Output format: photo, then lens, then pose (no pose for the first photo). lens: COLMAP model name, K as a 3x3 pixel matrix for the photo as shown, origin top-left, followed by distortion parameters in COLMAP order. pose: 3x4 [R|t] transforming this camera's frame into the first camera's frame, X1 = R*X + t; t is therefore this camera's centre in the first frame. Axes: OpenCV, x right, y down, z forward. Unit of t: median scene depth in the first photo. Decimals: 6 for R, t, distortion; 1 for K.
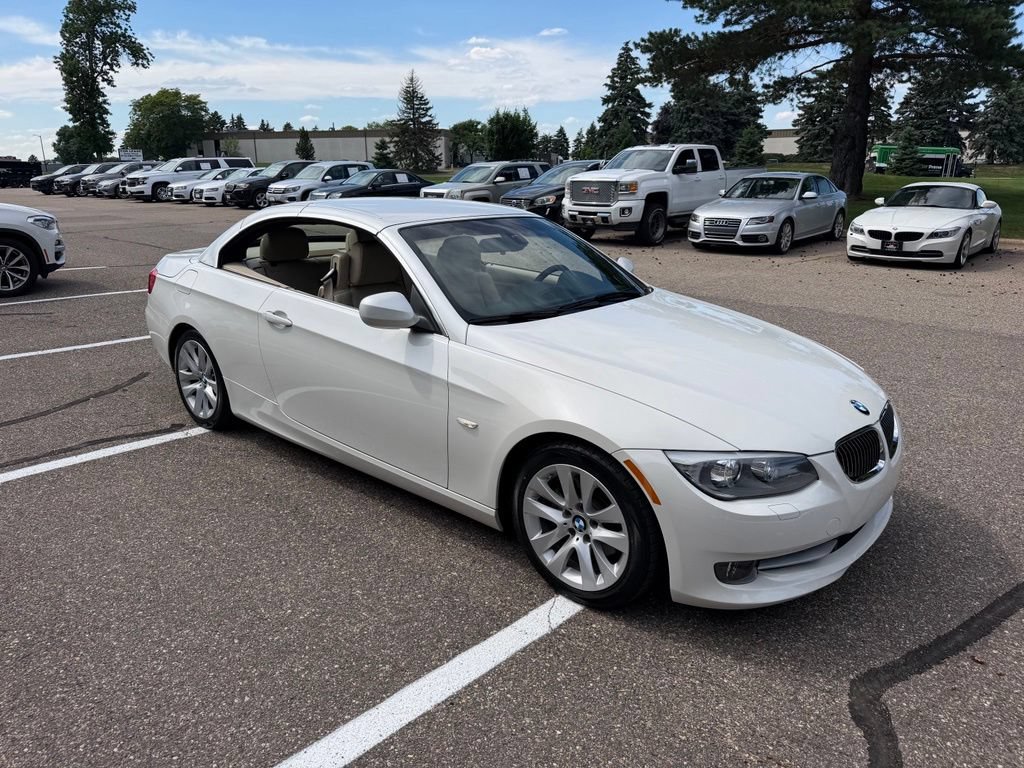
lens RADIAL K [[730.9, 0, 518.2], [0, 730.9, 396.4], [0, 0, 1]] dist [0.007780, -0.021512]
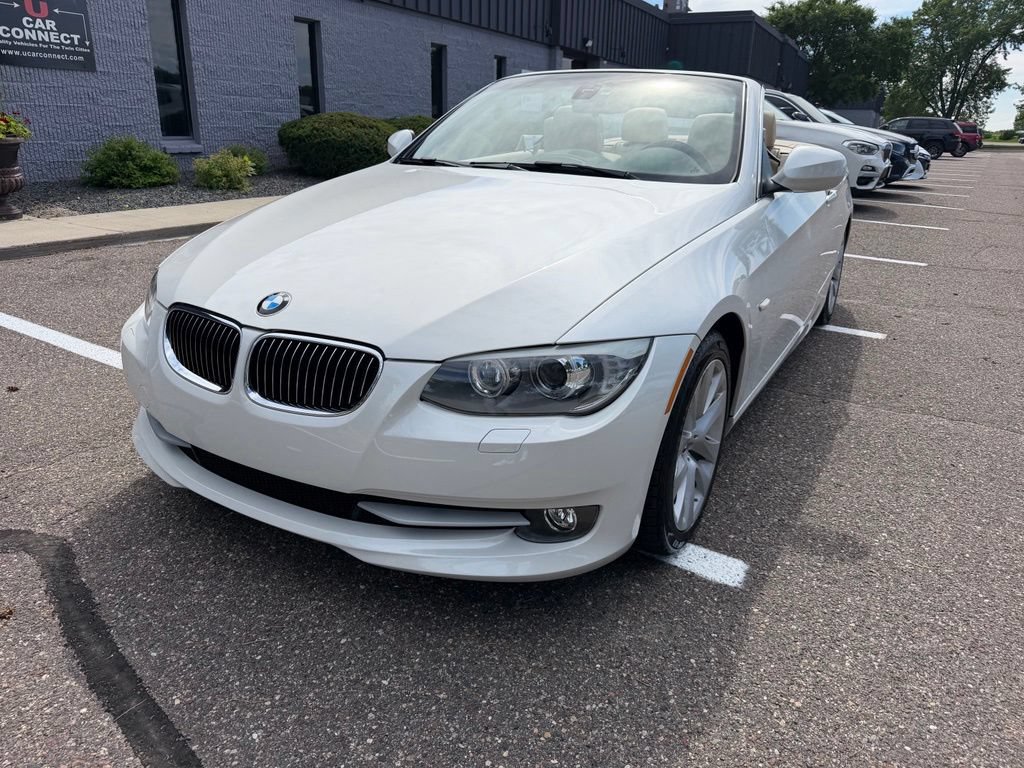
lens RADIAL K [[730.8, 0, 498.3], [0, 730.8, 380.6], [0, 0, 1]] dist [-0.007113, -0.004992]
pose [[0.174181, 0.332970, -0.926710, 0.216330], [-0.317687, 0.909776, 0.267175, -0.030123], [0.932060, 0.247867, 0.264246, 0.202404]]
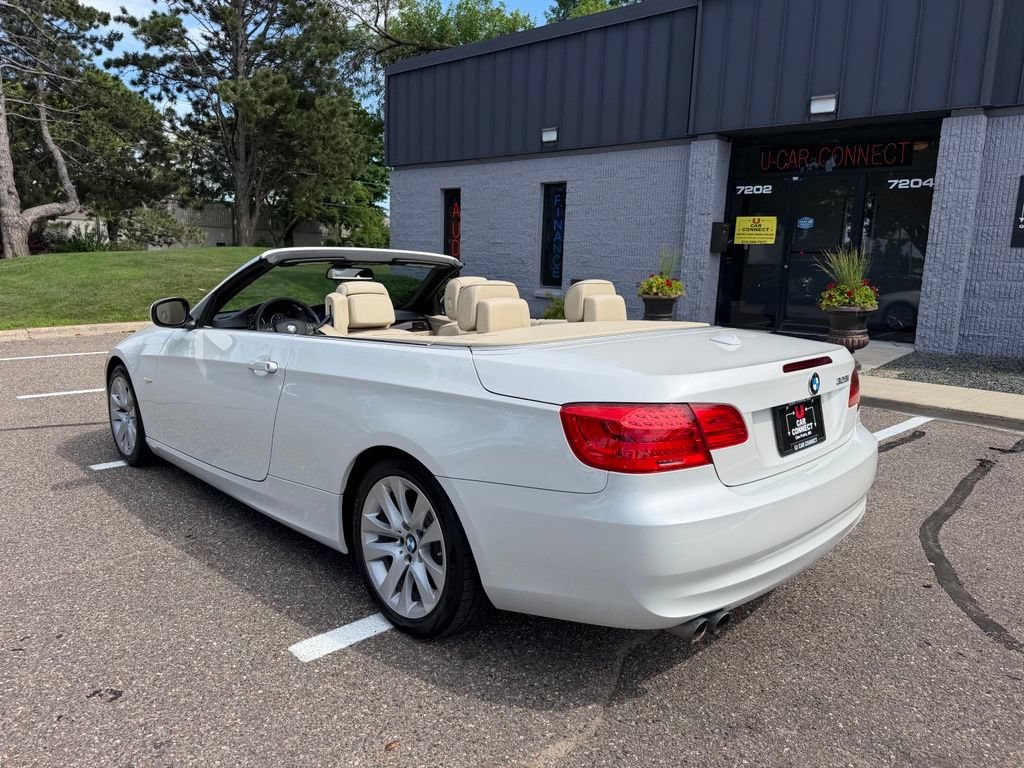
lens RADIAL K [[725.5, 0, 512.7], [0, 725.5, 396.2], [0, 0, 1]] dist [0.003422, -0.011004]
pose [[-0.995906, -0.044158, 0.078881, -0.095887], [-0.002166, 0.883981, 0.467518, -0.147195], [-0.090374, 0.465433, -0.880457, 0.536110]]
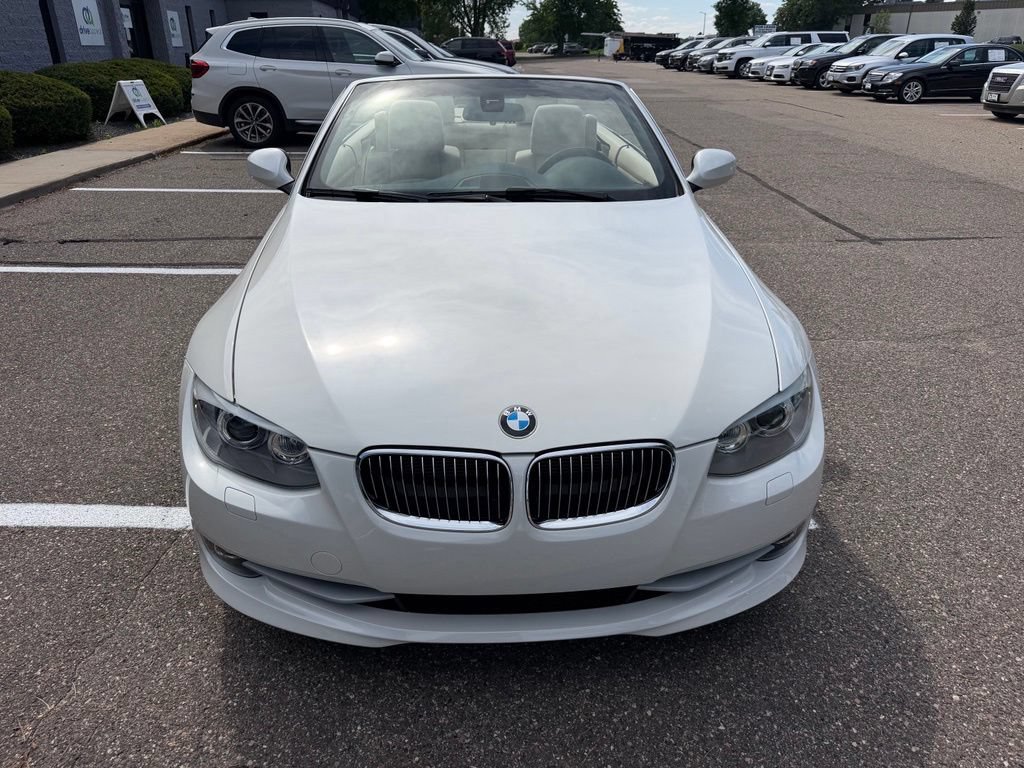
lens RADIAL K [[732.6, 0, 512.0], [0, 732.6, 384.0], [0, 0, 1]] dist [-0.000176, -0.009529]
pose [[0.691224, 0.304329, -0.655433, 0.164158], [-0.217193, 0.952554, 0.213234, -0.026788], [0.689229, -0.005037, 0.724526, 0.113550]]
